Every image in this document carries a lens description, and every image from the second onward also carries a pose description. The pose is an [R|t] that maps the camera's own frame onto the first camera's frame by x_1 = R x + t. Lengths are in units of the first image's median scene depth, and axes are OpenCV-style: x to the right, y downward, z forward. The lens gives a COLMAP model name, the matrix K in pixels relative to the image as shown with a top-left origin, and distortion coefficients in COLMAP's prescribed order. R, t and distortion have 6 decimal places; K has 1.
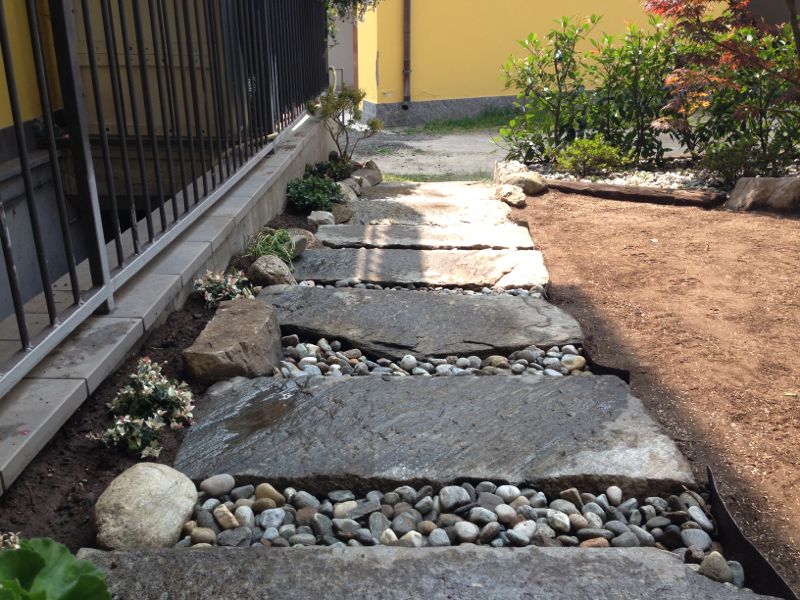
lens RADIAL K [[740.7, 0, 389.1], [0, 740.7, 297.5], [0, 0, 1]] dist [0.054747, 0.000000]
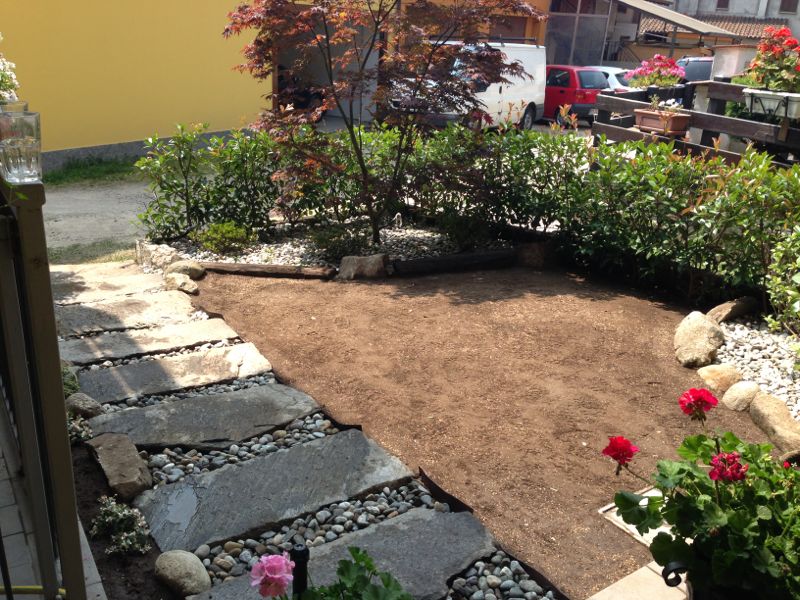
lens RADIAL K [[740.7, 0, 399.5], [0, 740.7, 313.7], [0, 0, 1]] dist [0.054747, 0.000000]
pose [[0.822824, -0.165254, 0.543739, -0.334220], [0.154430, 0.985803, 0.065913, -0.168060], [-0.546911, 0.029734, 0.836662, -0.369934]]
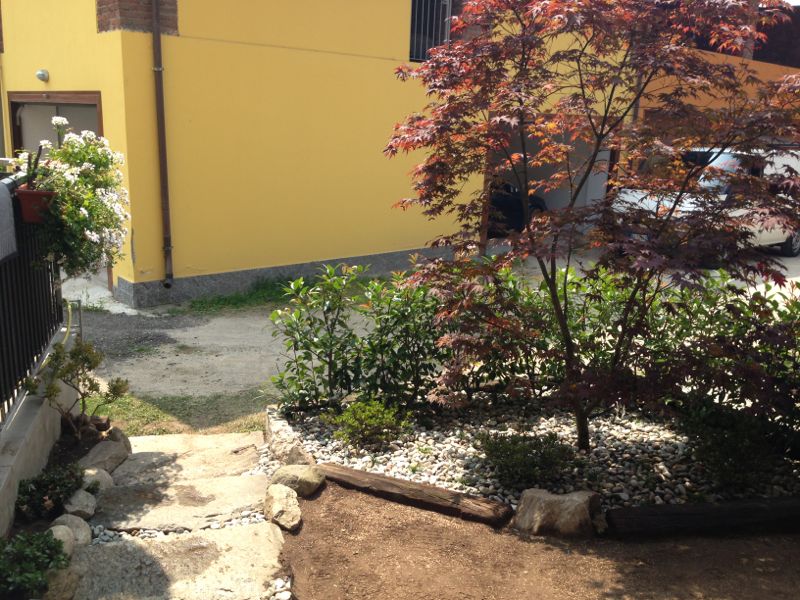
lens RADIAL K [[740.7, 0, 401.4], [0, 740.7, 300.7], [0, 0, 1]] dist [0.054747, 0.000000]
pose [[0.952701, -0.041865, 0.301011, 0.068283], [0.079307, 0.990395, -0.113261, -0.392525], [-0.293378, 0.131776, 0.946871, 0.176627]]
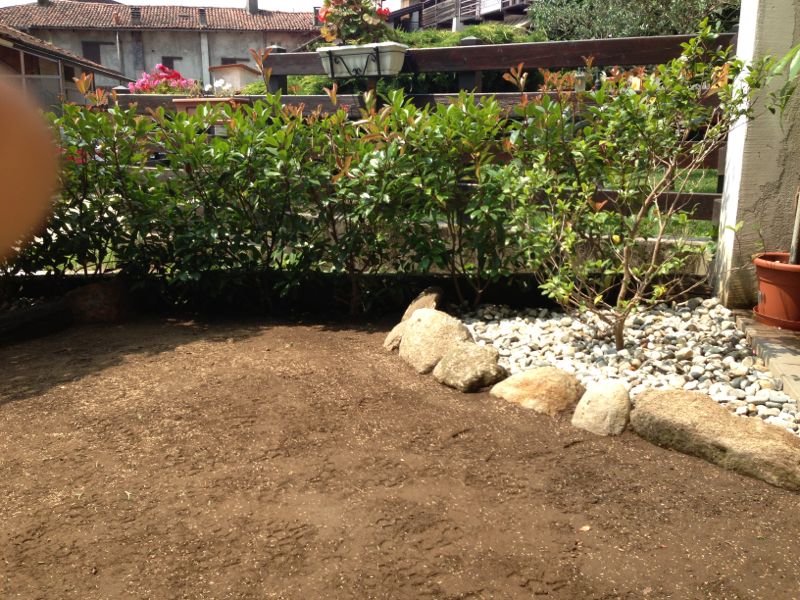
lens RADIAL K [[740.7, 0, 393.2], [0, 740.7, 301.5], [0, 0, 1]] dist [0.054747, 0.000000]
pose [[0.290473, -0.215893, 0.932210, 0.083472], [0.344102, 0.932611, 0.108765, -0.105239], [-0.892872, 0.289182, 0.345187, 0.257303]]
